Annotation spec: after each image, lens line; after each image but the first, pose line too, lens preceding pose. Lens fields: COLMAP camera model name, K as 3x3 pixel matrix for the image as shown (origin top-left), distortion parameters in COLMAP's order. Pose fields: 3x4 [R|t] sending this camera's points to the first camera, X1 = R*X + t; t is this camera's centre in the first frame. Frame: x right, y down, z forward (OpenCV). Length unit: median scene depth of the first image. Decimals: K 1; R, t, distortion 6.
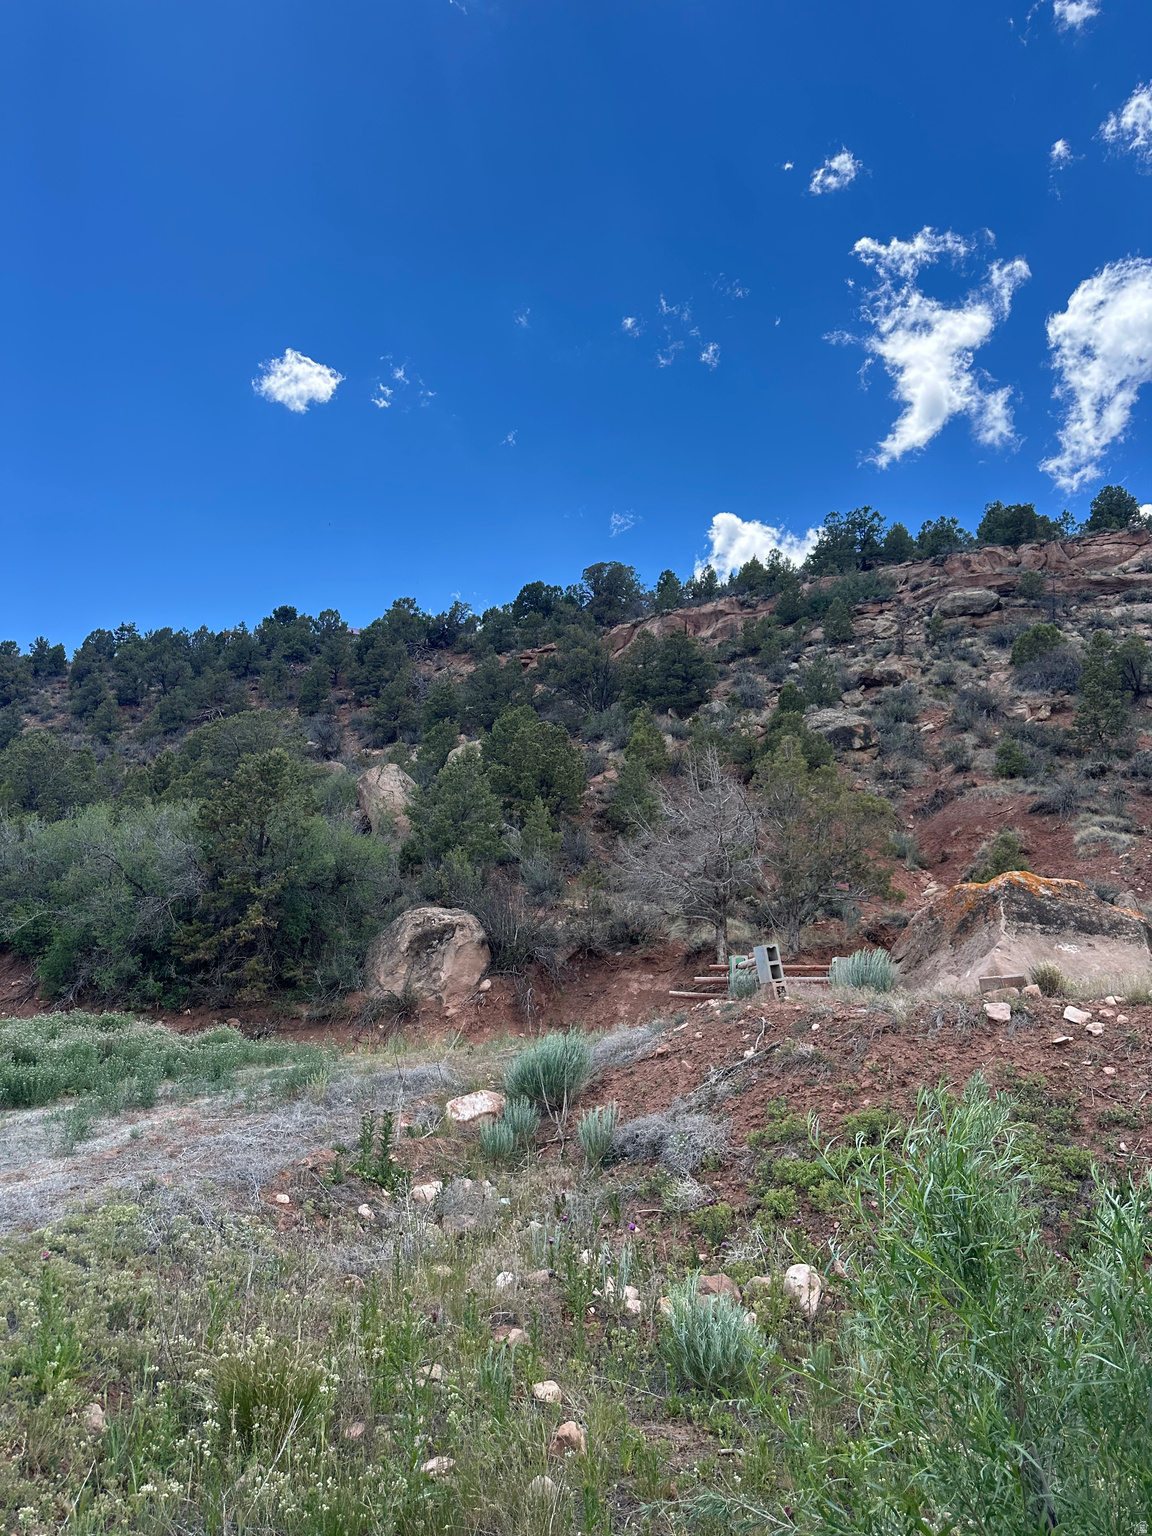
lens RADIAL K [[1077.0, 0, 556.8], [0, 1077.0, 772.8], [0, 0, 1]] dist [0.149446, -0.291559]
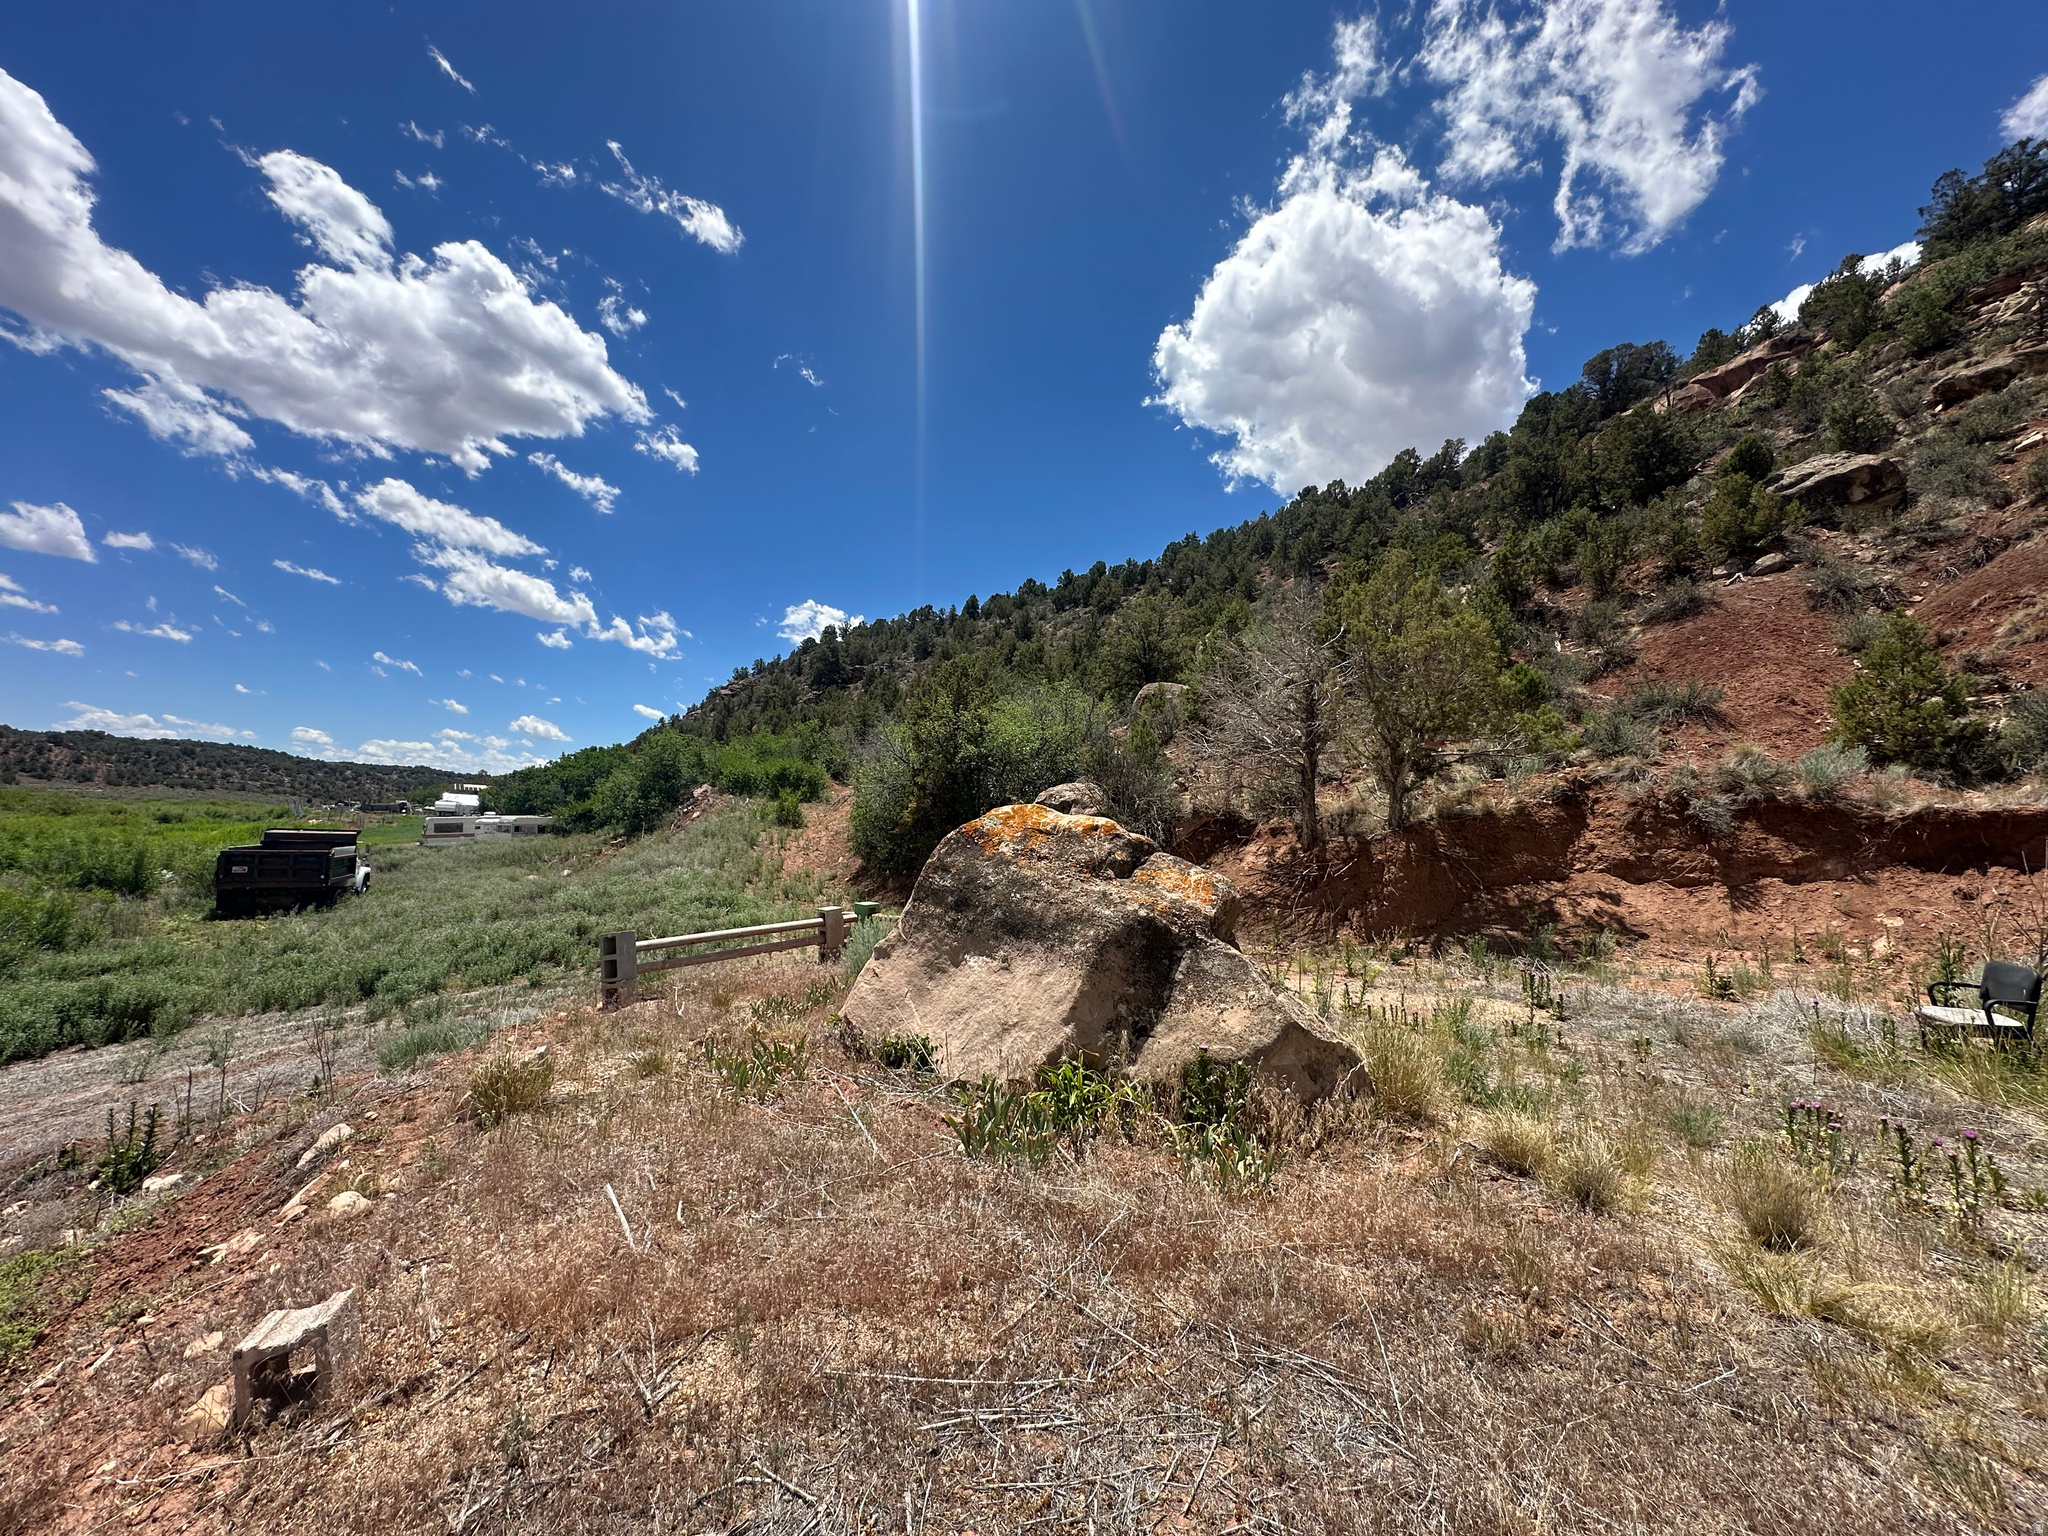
lens RADIAL K [[816.7, 0, 1021.5], [0, 816.7, 768.7], [0, 0, 1]] dist [-0.004008, 0.000876]
pose [[0.763885, -0.050278, -0.643391, 0.191882], [0.157564, 0.981320, 0.110387, 0.005711], [0.625822, -0.185698, 0.757537, 0.182008]]
